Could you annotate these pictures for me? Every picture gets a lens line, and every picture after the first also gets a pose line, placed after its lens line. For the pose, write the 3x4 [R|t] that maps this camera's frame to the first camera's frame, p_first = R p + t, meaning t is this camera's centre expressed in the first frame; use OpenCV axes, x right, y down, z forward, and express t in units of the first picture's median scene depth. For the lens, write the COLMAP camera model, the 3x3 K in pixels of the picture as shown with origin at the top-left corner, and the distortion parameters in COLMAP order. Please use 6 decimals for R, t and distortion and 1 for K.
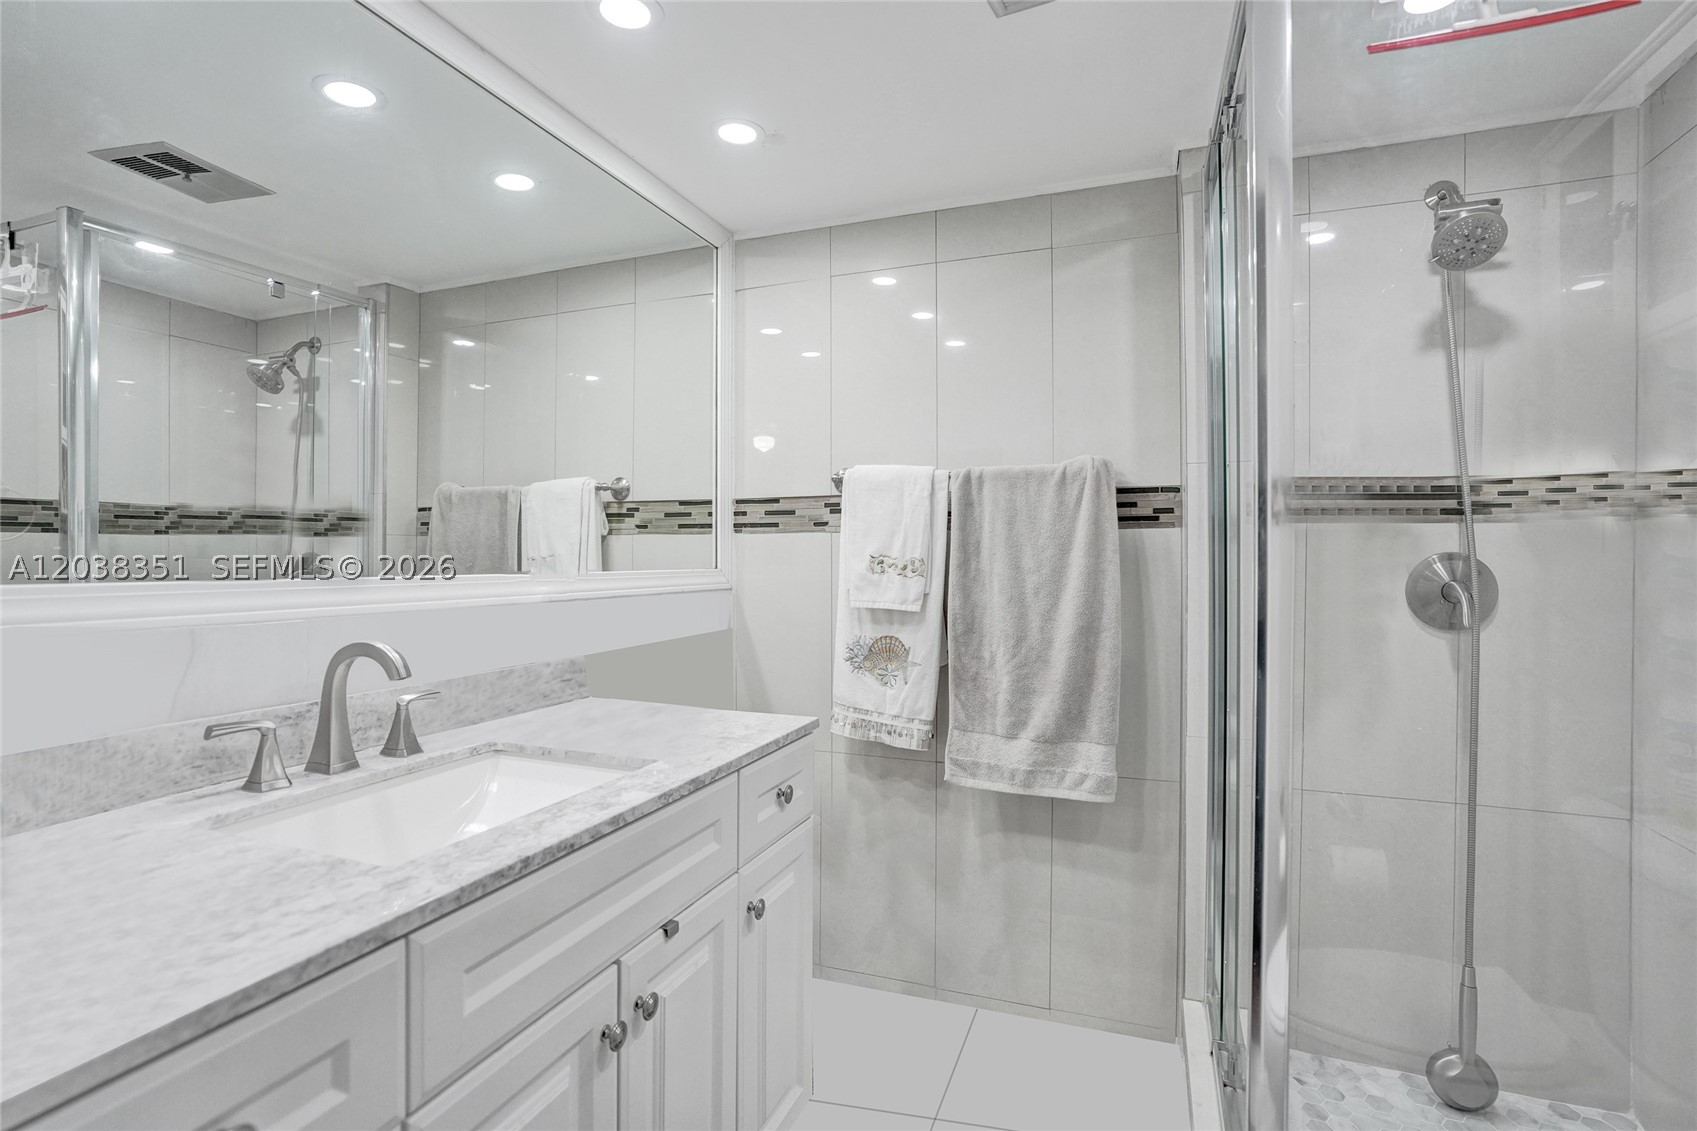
lens RADIAL K [[816.8, 0, 848.5], [0, 816.8, 565.5], [0, 0, 1]] dist [-0.058438, 0.029859]
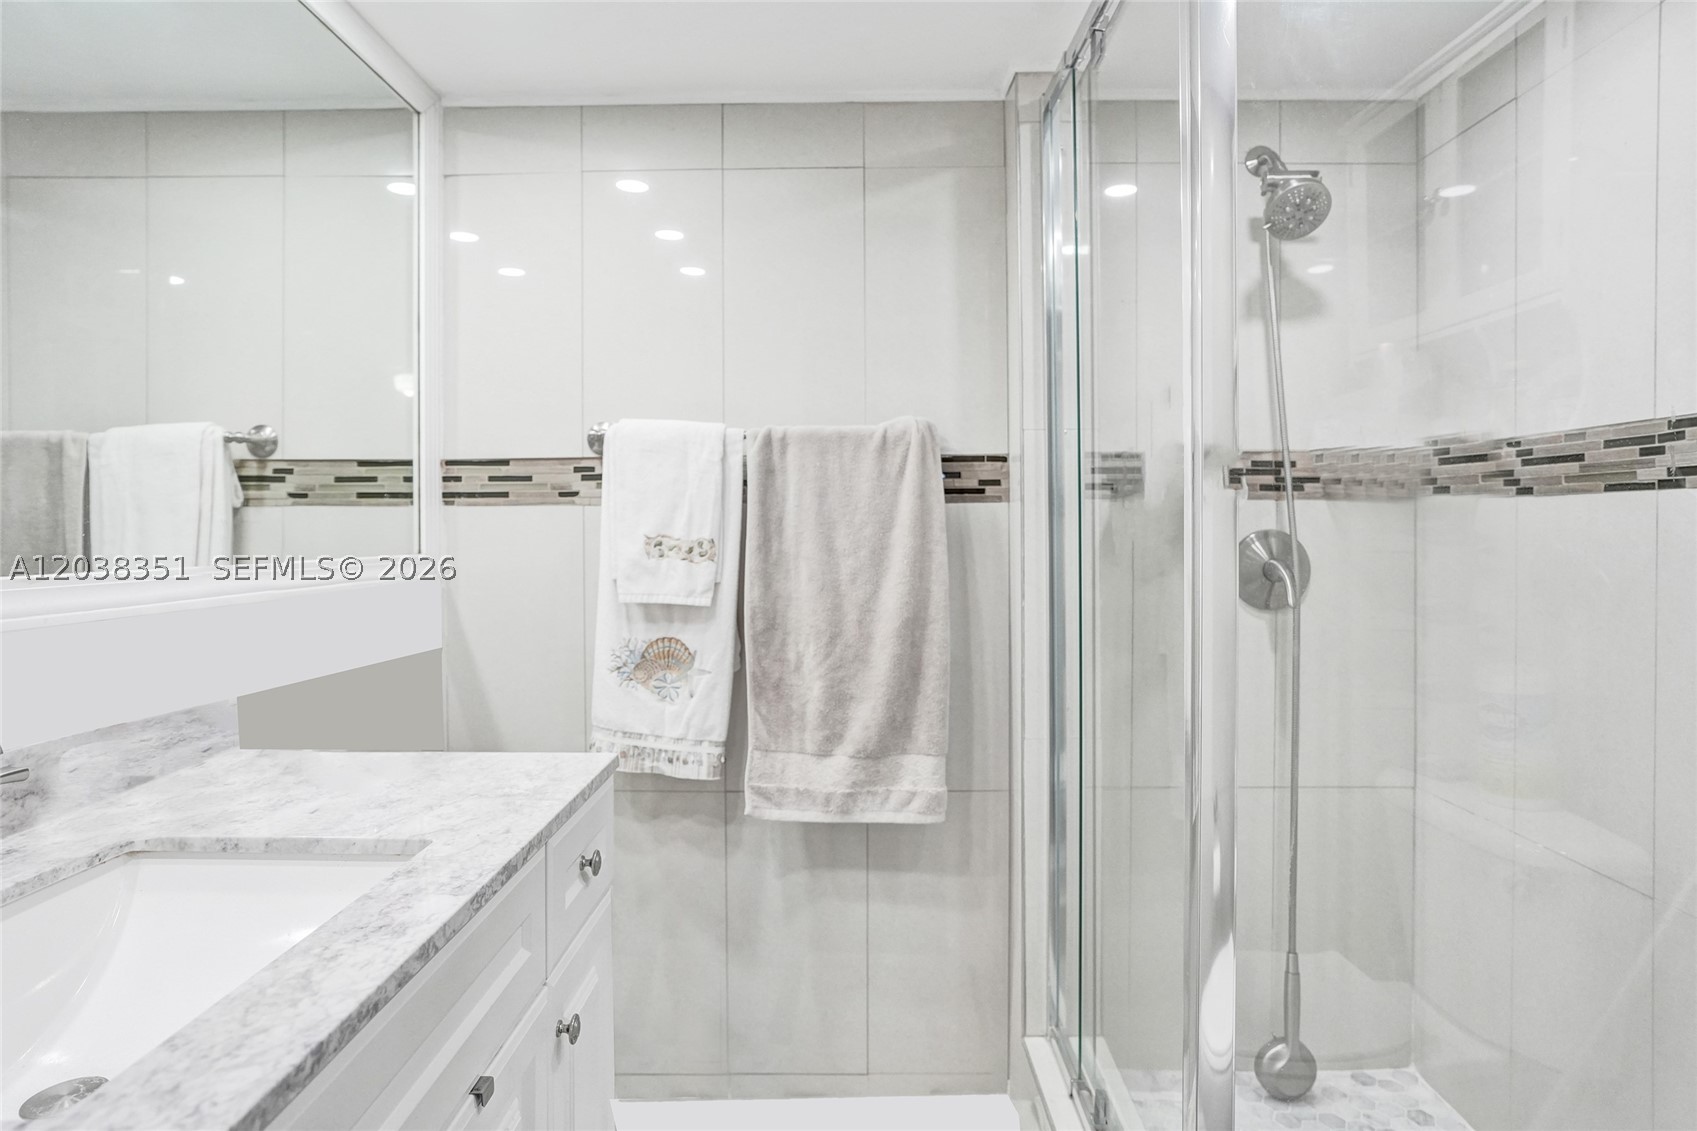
lens RADIAL K [[960.4, 0, 847.4], [0, 960.4, 541.9], [0, 0, 1]] dist [-0.045986, 0.032863]
pose [[0.938820, -0.008192, 0.344310, -0.111164], [0.007584, 0.999966, 0.003111, -0.007880], [-0.344324, -0.000310, 0.938851, 0.077423]]
